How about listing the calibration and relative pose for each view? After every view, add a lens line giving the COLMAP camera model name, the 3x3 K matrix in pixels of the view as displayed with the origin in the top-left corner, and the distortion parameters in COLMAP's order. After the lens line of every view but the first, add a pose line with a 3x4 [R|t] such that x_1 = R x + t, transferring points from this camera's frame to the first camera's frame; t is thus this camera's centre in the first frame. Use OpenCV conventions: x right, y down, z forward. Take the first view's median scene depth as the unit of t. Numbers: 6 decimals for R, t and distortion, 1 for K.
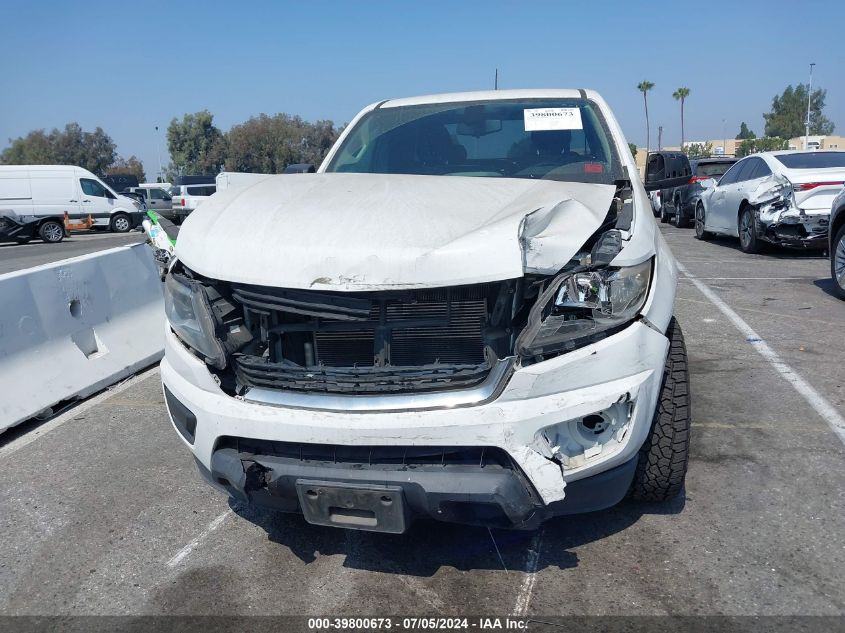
lens RADIAL K [[667.8, 0, 422.5], [0, 667.8, 316.5], [0, 0, 1]] dist [0.001017, -0.006898]
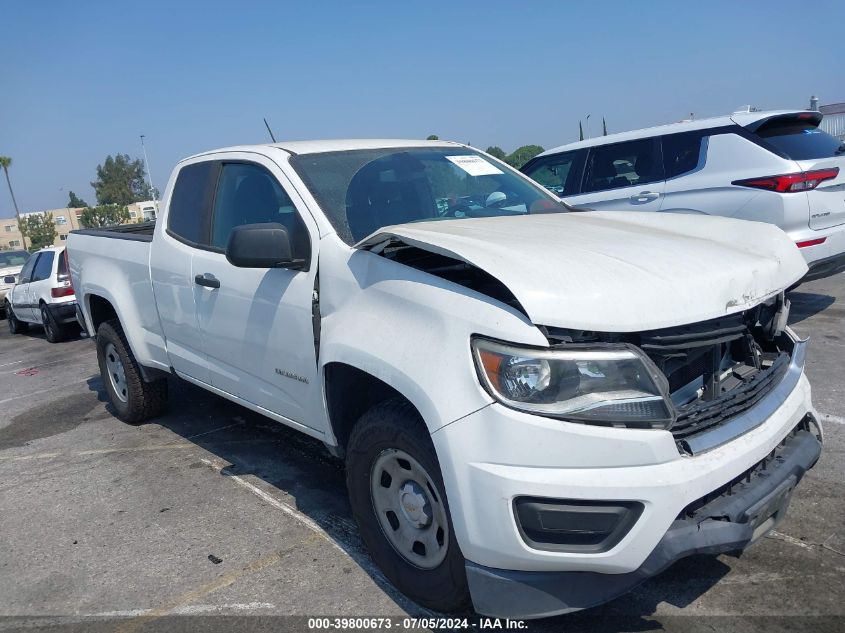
lens RADIAL K [[667.8, 0, 422.5], [0, 667.8, 316.5], [0, 0, 1]] dist [0.001017, -0.006898]
pose [[0.604132, -0.174610, 0.777519, -1.018532], [0.249478, 0.968094, 0.023564, -0.147602], [-0.756826, 0.179738, 0.628417, 0.606275]]
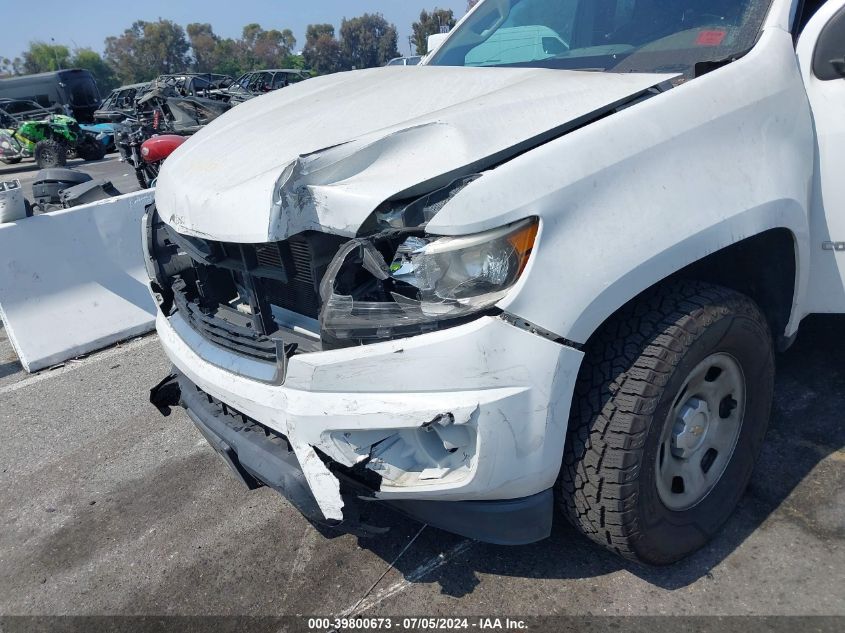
lens RADIAL K [[667.8, 0, 422.5], [0, 667.8, 316.5], [0, 0, 1]] dist [0.001017, -0.006898]
pose [[0.775360, 0.179057, -0.605604, 0.601457], [-0.053223, 0.974078, 0.219861, -0.120342], [0.629273, -0.138239, 0.764791, 0.398015]]
